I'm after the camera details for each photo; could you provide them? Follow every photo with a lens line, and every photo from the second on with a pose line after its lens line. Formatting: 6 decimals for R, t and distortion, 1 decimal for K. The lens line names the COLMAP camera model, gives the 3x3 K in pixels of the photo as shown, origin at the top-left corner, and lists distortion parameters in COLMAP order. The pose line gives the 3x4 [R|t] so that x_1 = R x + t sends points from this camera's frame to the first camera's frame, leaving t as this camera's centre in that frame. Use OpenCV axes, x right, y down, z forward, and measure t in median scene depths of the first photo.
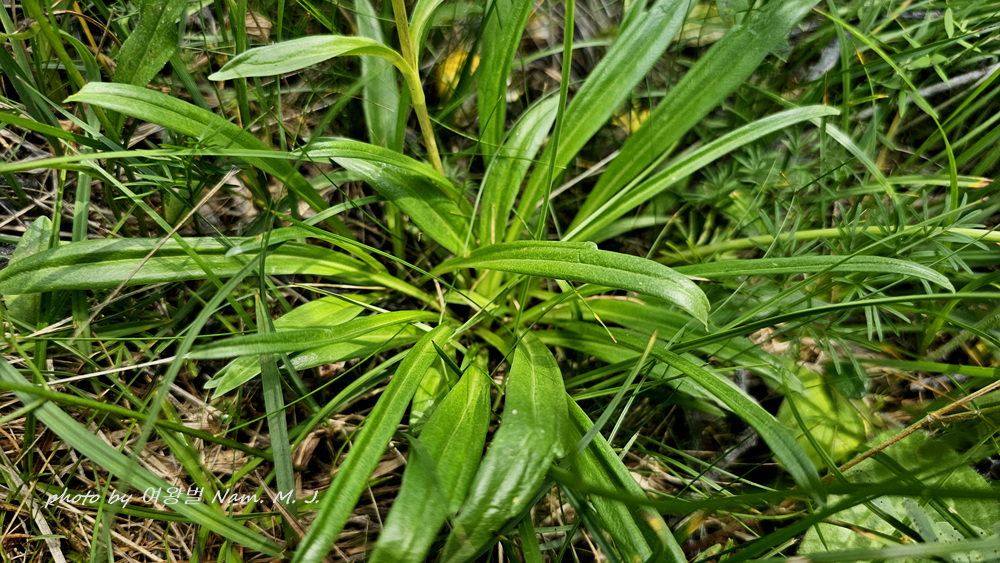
lens RADIAL K [[755.2, 0, 496.7], [0, 755.2, 281.9], [0, 0, 1]] dist [-0.000649, -0.006065]
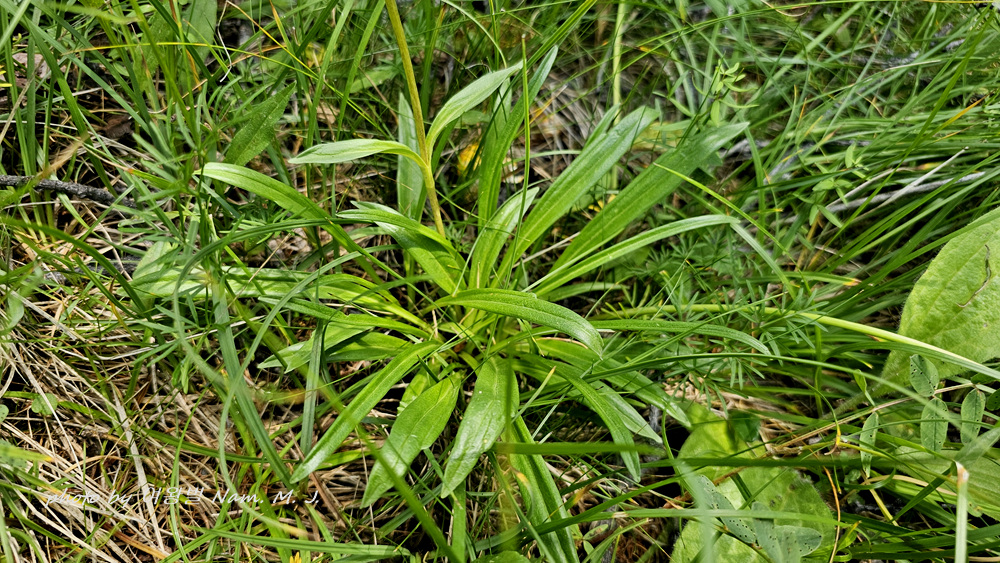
lens RADIAL K [[770.6, 0, 499.5], [0, 770.6, 268.2], [0, 0, 1]] dist [0.106758, -0.186779]
pose [[0.992299, 0.101368, -0.071186, 0.129123], [-0.107061, 0.990921, -0.081323, 0.018978], [0.062296, 0.088318, 0.994142, -0.380430]]
